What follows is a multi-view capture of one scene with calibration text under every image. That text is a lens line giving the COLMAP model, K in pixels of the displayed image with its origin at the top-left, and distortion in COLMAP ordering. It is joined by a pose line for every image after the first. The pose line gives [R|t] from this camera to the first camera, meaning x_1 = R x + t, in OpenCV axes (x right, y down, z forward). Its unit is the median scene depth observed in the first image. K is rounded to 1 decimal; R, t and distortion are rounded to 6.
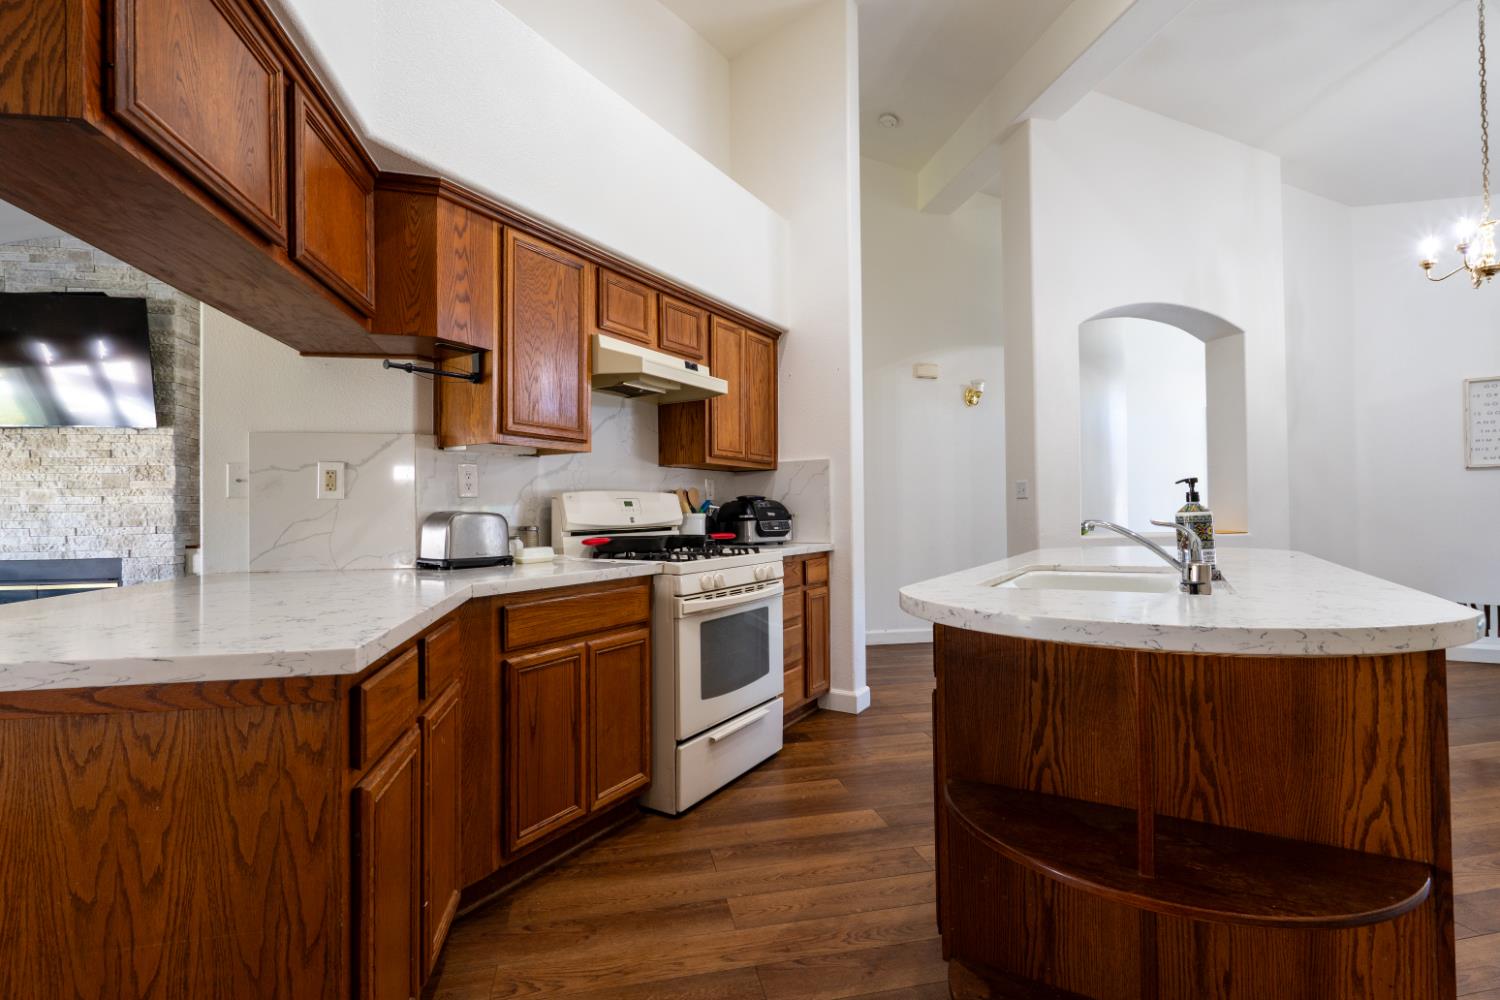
lens RADIAL K [[687.7, 0, 749.4], [0, 687.7, 502.5], [0, 0, 1]] dist [-0.010599, 0.002064]
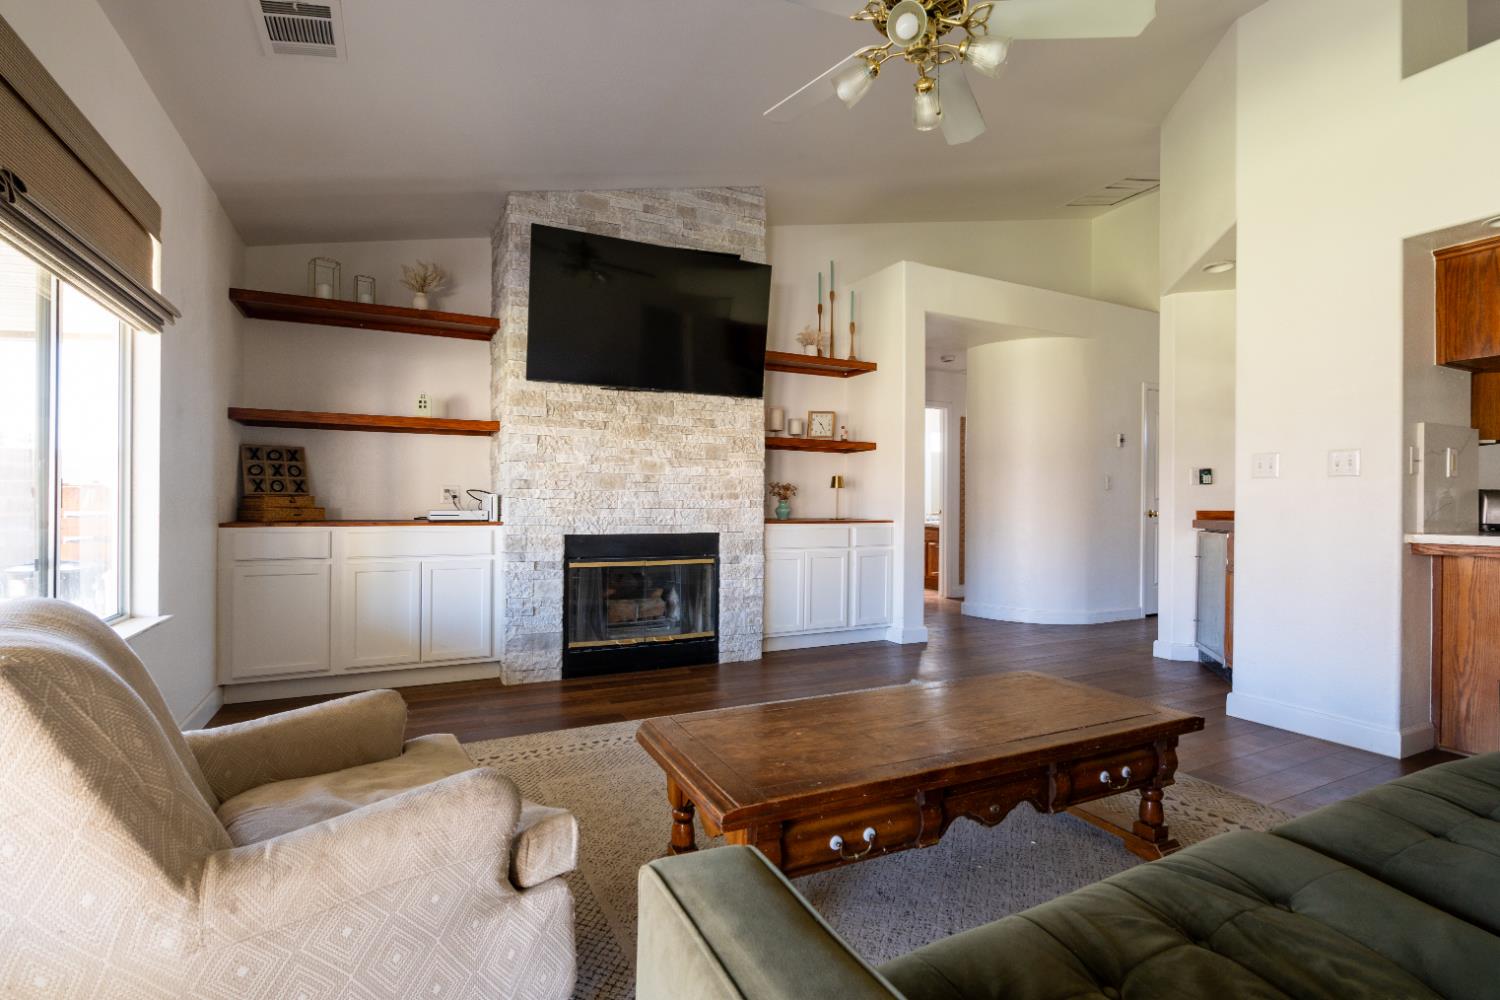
lens RADIAL K [[687.7, 0, 742.8], [0, 687.7, 501.2], [0, 0, 1]] dist [-0.010599, 0.002064]
pose [[0.968548, 0.017726, 0.248194, -1.132106], [-0.020276, 0.999765, 0.007722, 0.029184], [-0.247999, -0.012511, 0.968680, 0.056143]]
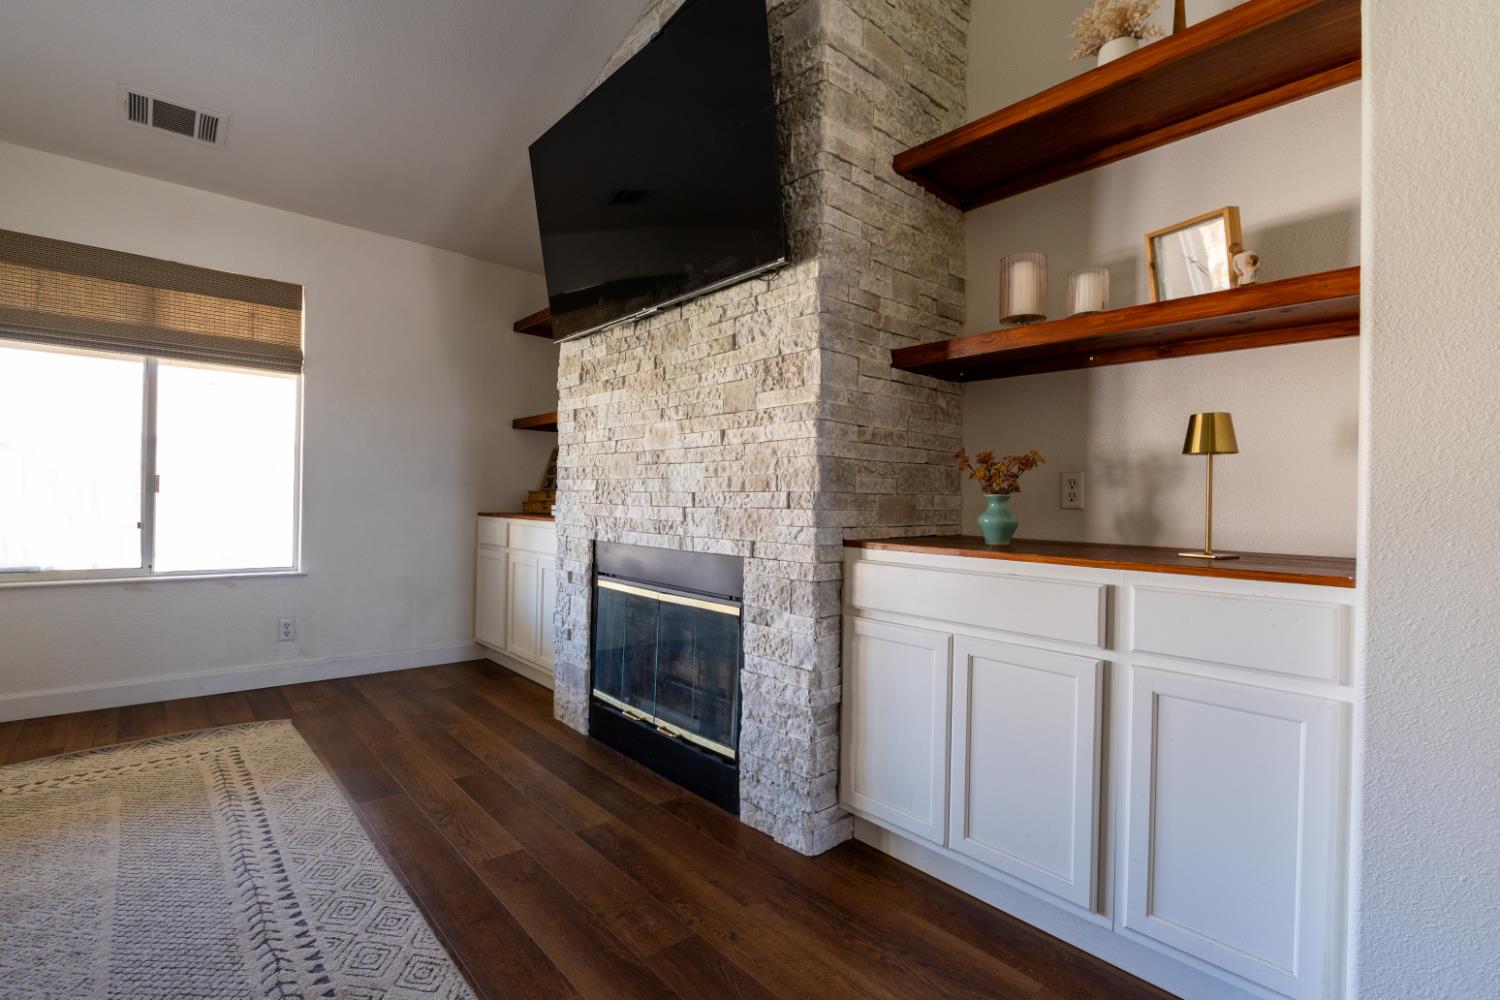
lens RADIAL K [[687.7, 0, 751.6], [0, 687.7, 499.2], [0, 0, 1]] dist [-0.010599, 0.002064]
pose [[0.504580, 0.018487, -0.863167, -0.503121], [-0.012092, 0.999824, 0.014346, 0.033995], [0.863280, 0.003199, 0.504715, 0.763464]]
